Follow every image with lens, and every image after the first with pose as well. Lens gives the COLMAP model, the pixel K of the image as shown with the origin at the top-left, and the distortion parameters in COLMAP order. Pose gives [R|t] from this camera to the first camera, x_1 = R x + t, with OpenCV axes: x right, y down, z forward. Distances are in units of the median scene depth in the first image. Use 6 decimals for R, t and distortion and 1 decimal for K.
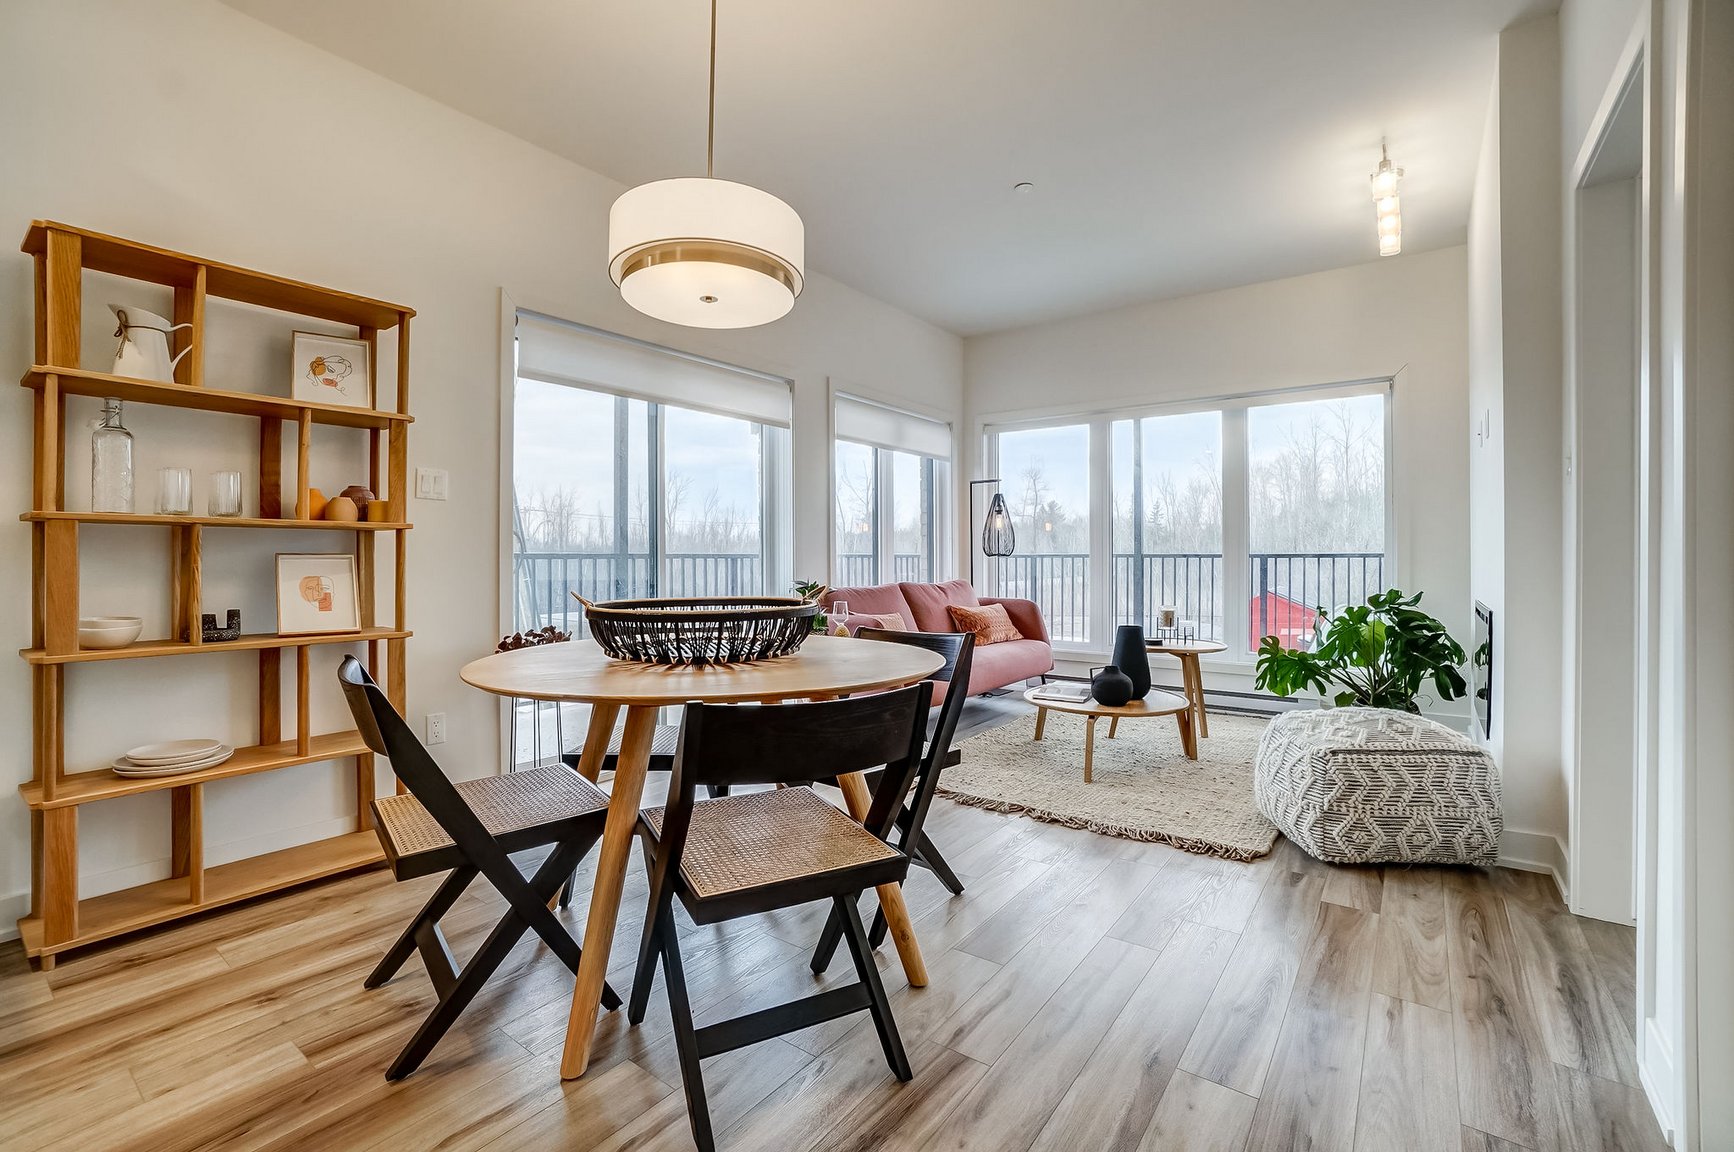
lens RADIAL K [[757.6, 0, 861.3], [0, 757.6, 568.9], [0, 0, 1]] dist [-0.052209, 0.020408]
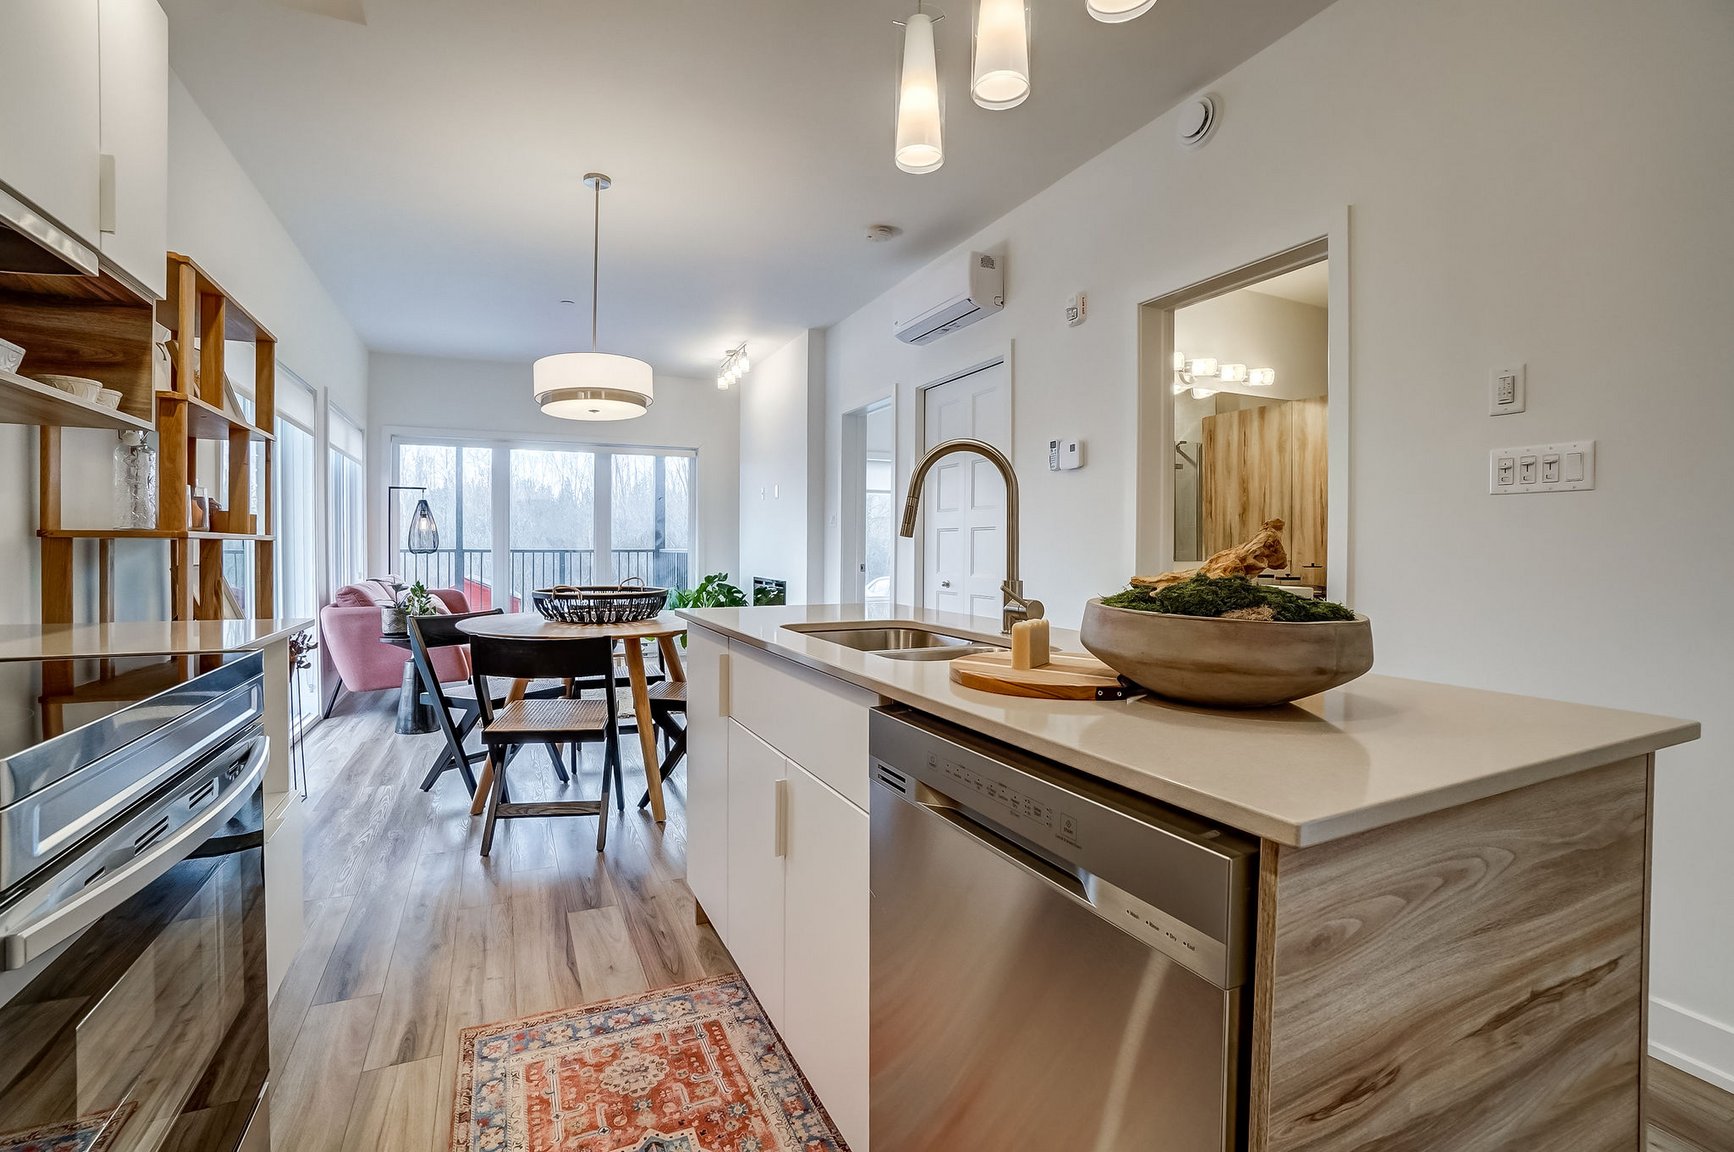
lens RADIAL K [[769.9, 0, 843.9], [0, 769.9, 574.3], [0, 0, 1]] dist [-0.059124, 0.023589]
pose [[0.500161, -0.023516, 0.865613, -0.737017], [0.002974, 0.999672, 0.025439, -0.018212], [-0.865927, -0.010150, 0.500067, -0.219687]]
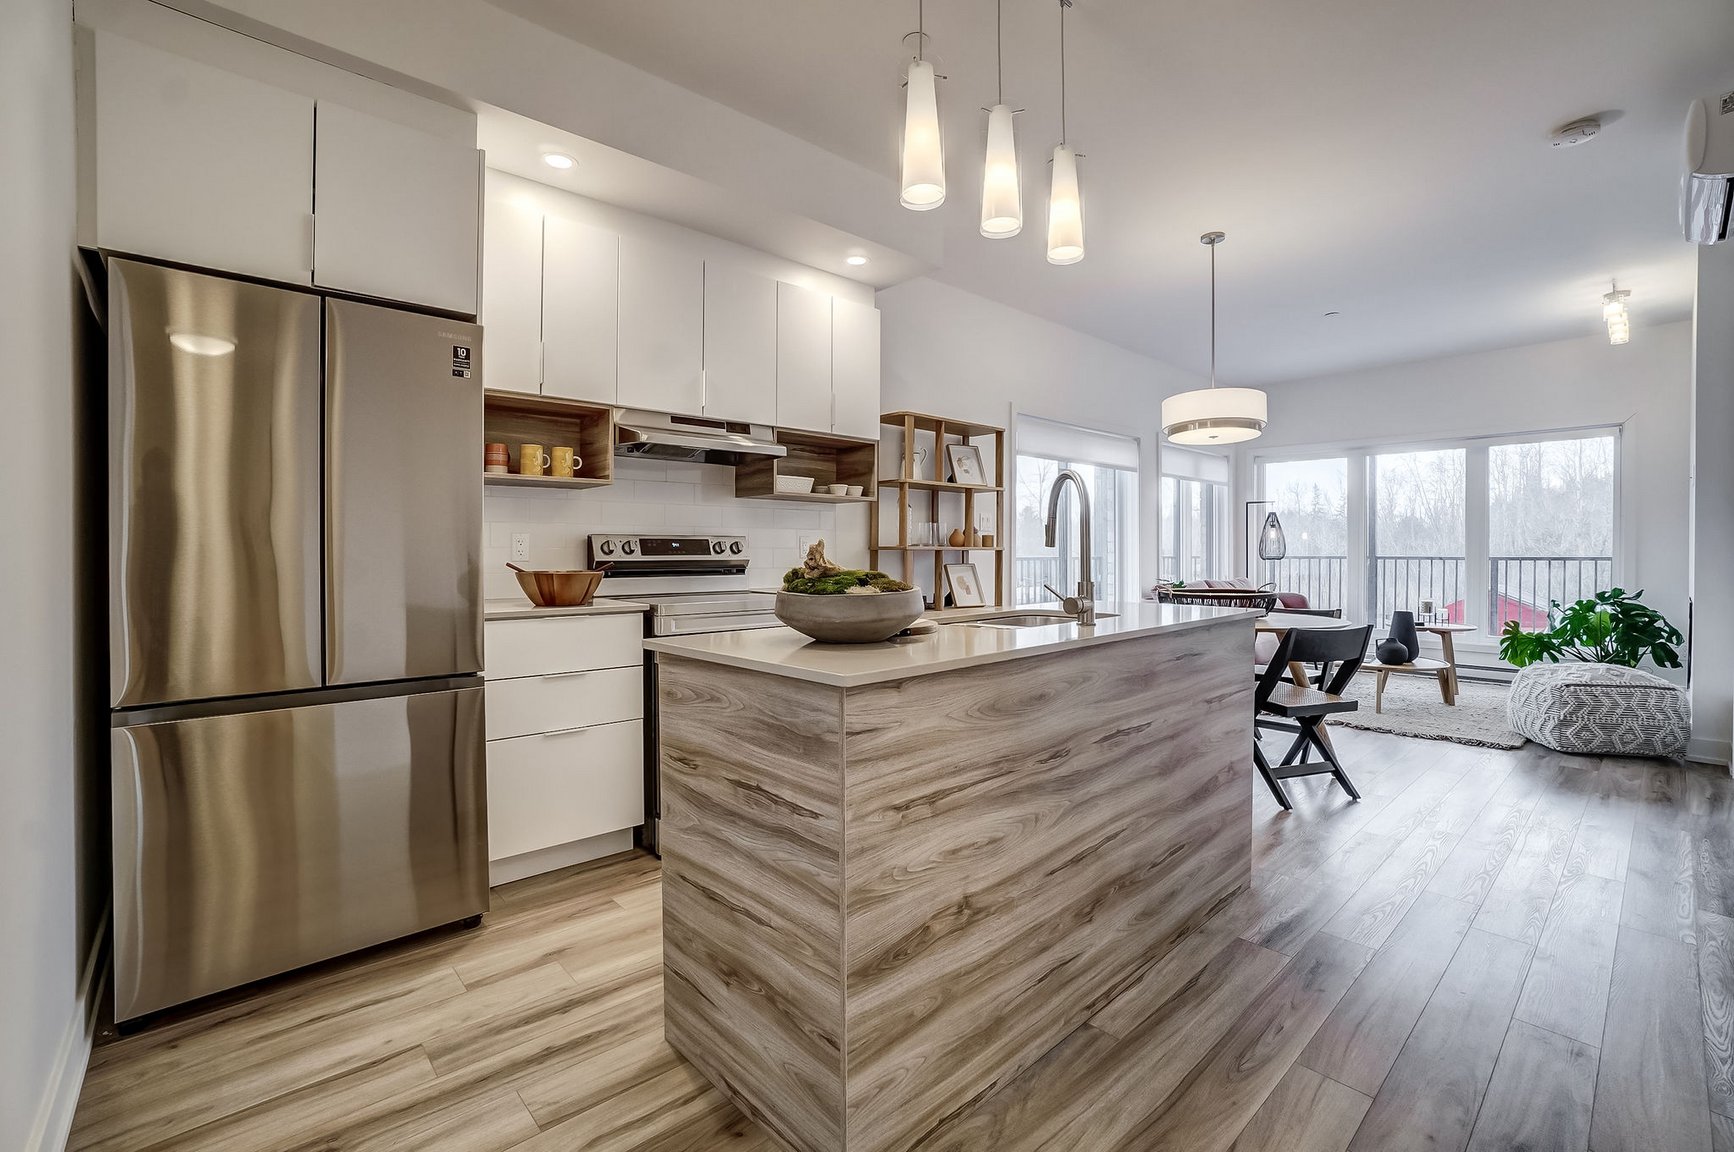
lens RADIAL K [[757.6, 0, 861.3], [0, 757.6, 568.9], [0, 0, 1]] dist [-0.052209, 0.020408]
pose [[0.981014, 0.004960, -0.193876, -0.390664], [-0.003496, 0.999963, 0.007891, -0.013260], [0.193908, -0.007064, 0.980994, -0.599515]]
